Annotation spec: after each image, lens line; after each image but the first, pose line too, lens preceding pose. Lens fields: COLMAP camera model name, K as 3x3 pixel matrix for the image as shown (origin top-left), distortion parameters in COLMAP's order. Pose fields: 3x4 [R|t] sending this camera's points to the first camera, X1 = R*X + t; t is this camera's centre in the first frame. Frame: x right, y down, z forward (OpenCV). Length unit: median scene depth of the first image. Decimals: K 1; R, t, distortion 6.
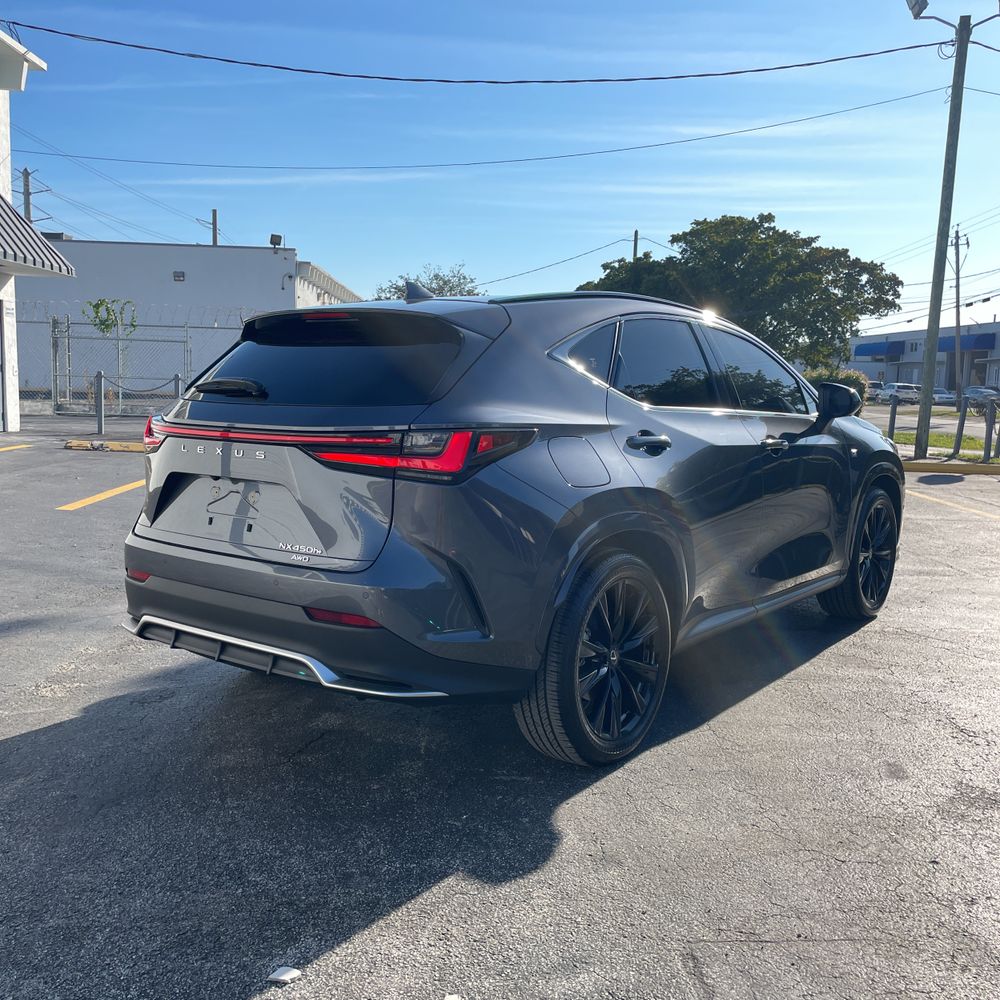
lens RADIAL K [[1023.3, 0, 500.2], [0, 1023.3, 500.7], [0, 0, 1]] dist [0.026192, 0.000000]
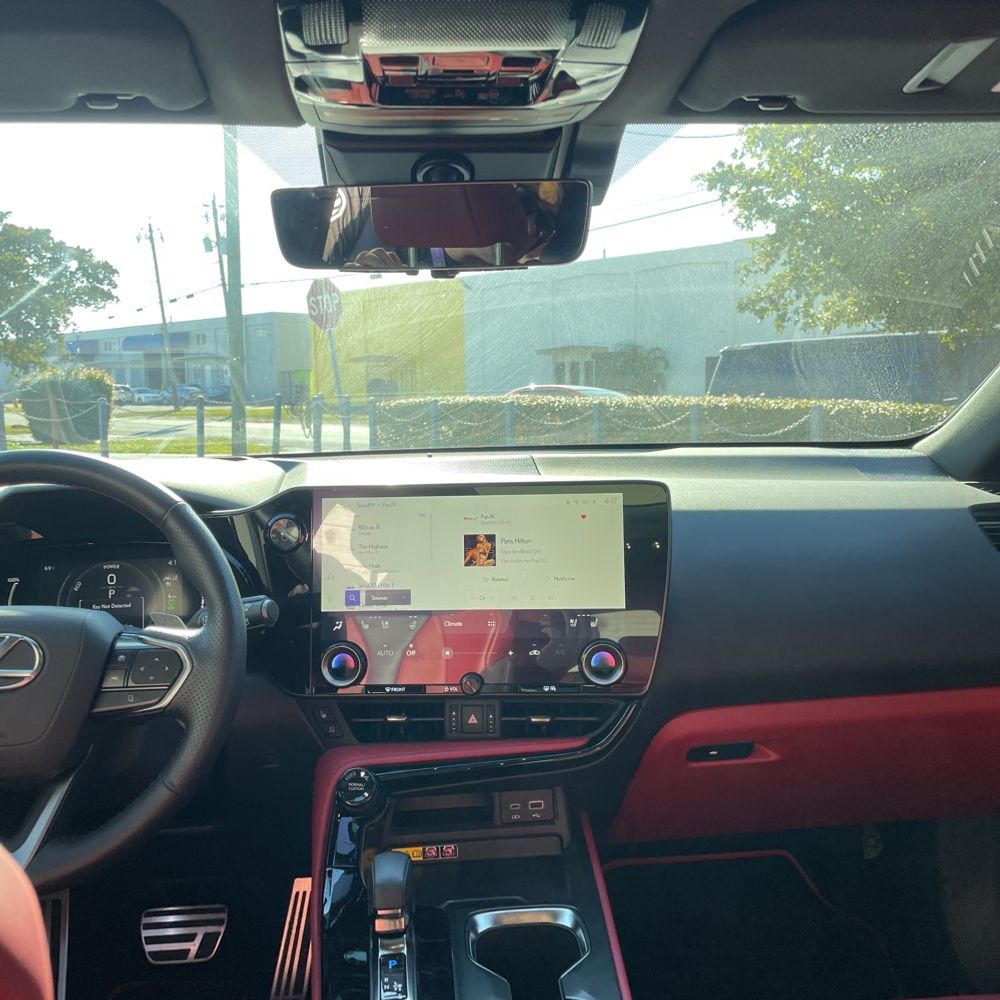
lens RADIAL K [[1023.3, 0, 499.4], [0, 1023.3, 499.3], [0, 0, 1]] dist [0.026192, 0.000000]
pose [[0.728536, -0.112880, 0.675643, 0.004875], [0.114325, 0.992532, 0.042547, -0.014190], [-0.675400, 0.046246, 0.736000, 0.120156]]
